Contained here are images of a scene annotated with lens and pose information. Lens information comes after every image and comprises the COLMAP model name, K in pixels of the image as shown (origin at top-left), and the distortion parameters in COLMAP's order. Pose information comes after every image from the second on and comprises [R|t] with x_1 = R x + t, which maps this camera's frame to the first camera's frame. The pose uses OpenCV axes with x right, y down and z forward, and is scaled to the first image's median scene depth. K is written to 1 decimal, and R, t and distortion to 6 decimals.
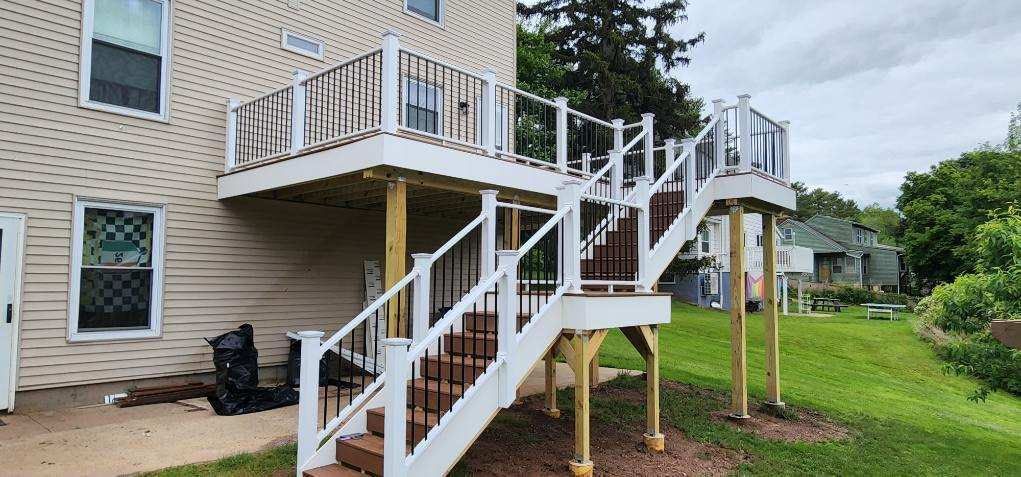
lens RADIAL K [[617.9, 0, 506.3], [0, 617.9, 240.7], [0, 0, 1]] dist [-0.005213, -0.000035]
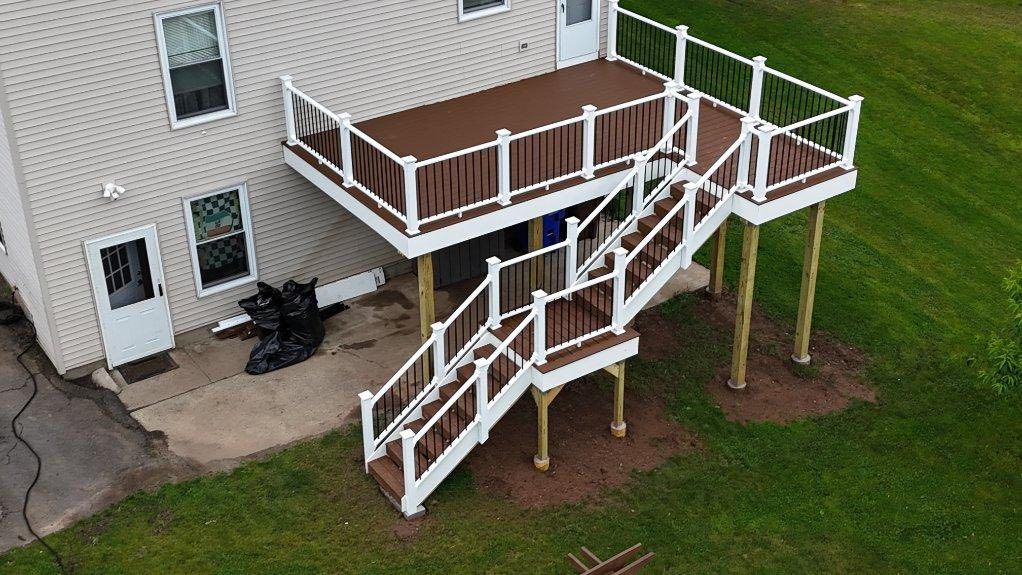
lens RADIAL K [[1307.7, 0, 512.6], [0, 1307.7, 288.2], [0, 0, 1]] dist [0.033861, 0.000000]
pose [[0.970609, 0.108610, -0.214760, 0.545303], [0.029612, 0.831695, 0.554442, -1.394037], [0.238832, -0.544506, 0.804035, -1.090140]]
